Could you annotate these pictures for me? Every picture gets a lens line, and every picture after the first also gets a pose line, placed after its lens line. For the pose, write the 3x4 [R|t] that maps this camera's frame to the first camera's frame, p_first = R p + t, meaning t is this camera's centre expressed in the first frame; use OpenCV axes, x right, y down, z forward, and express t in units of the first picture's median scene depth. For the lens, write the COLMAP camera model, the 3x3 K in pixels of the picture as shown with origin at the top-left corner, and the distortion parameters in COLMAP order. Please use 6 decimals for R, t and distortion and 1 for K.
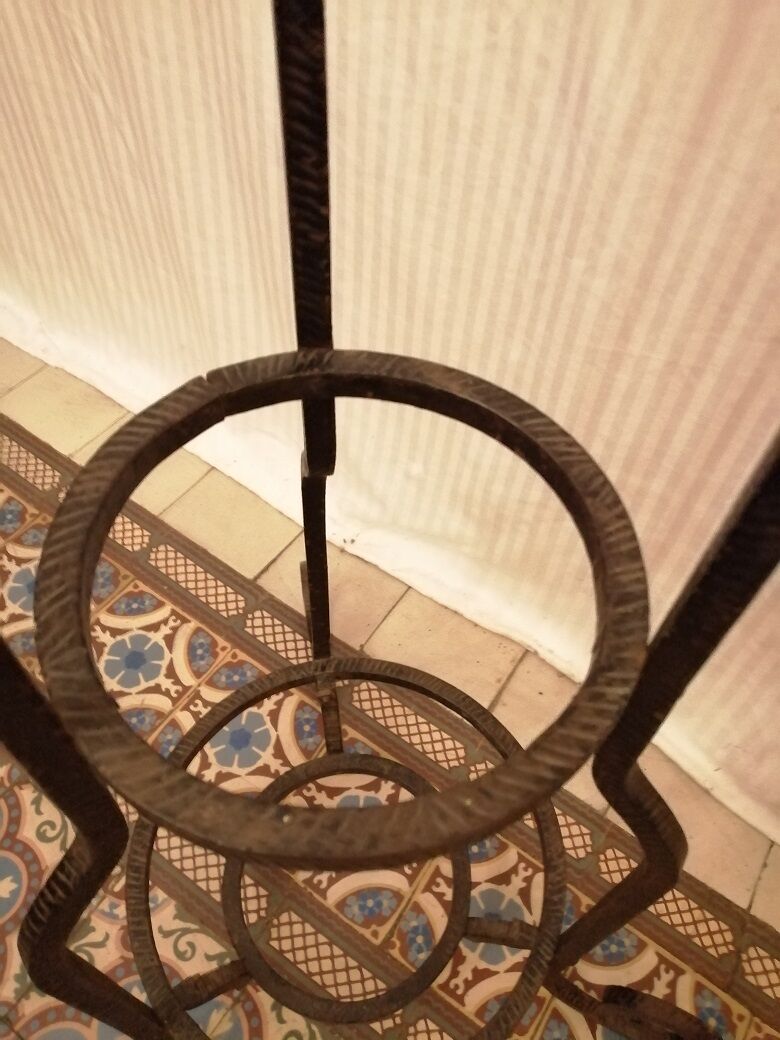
lens RADIAL K [[837.3, 0, 390.0], [0, 837.3, 520.0], [0, 0, 1]] dist [0.000808, 0.009523]
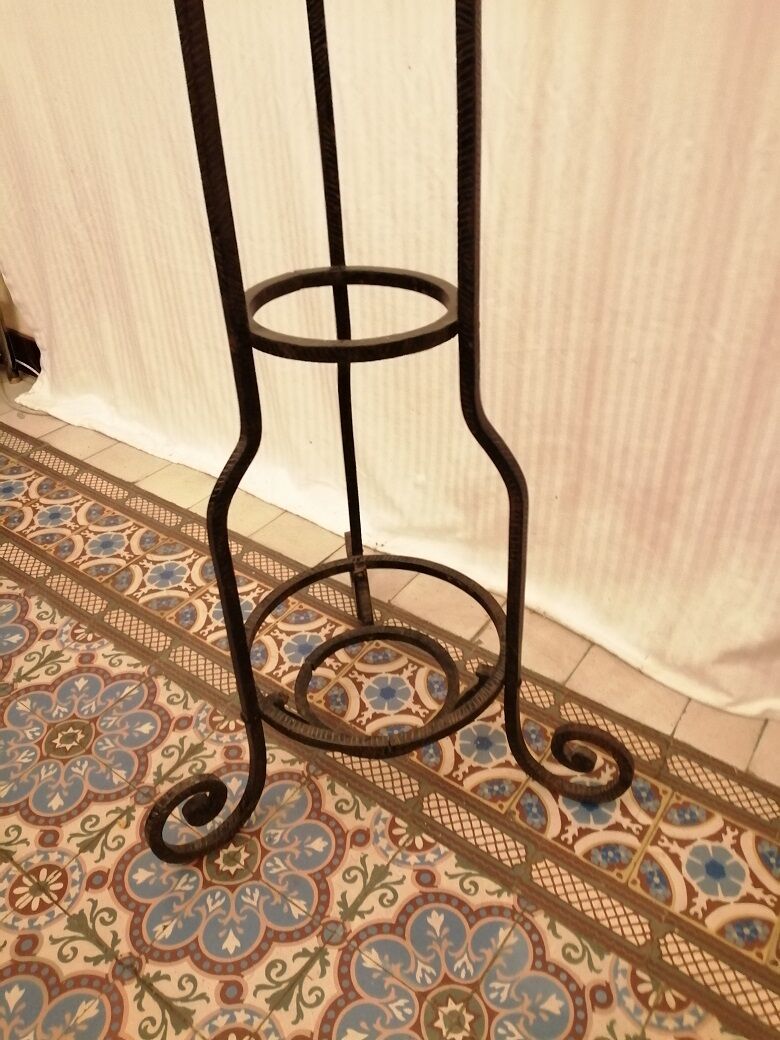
lens RADIAL K [[841.7, 0, 390.0], [0, 841.7, 520.0], [0, 0, 1]] dist [0.064091, -0.113812]
pose [[0.996464, -0.057394, -0.061363, 0.075160], [0.034671, 0.946133, -0.321918, 0.577116], [0.076534, 0.318652, 0.944777, -0.473018]]
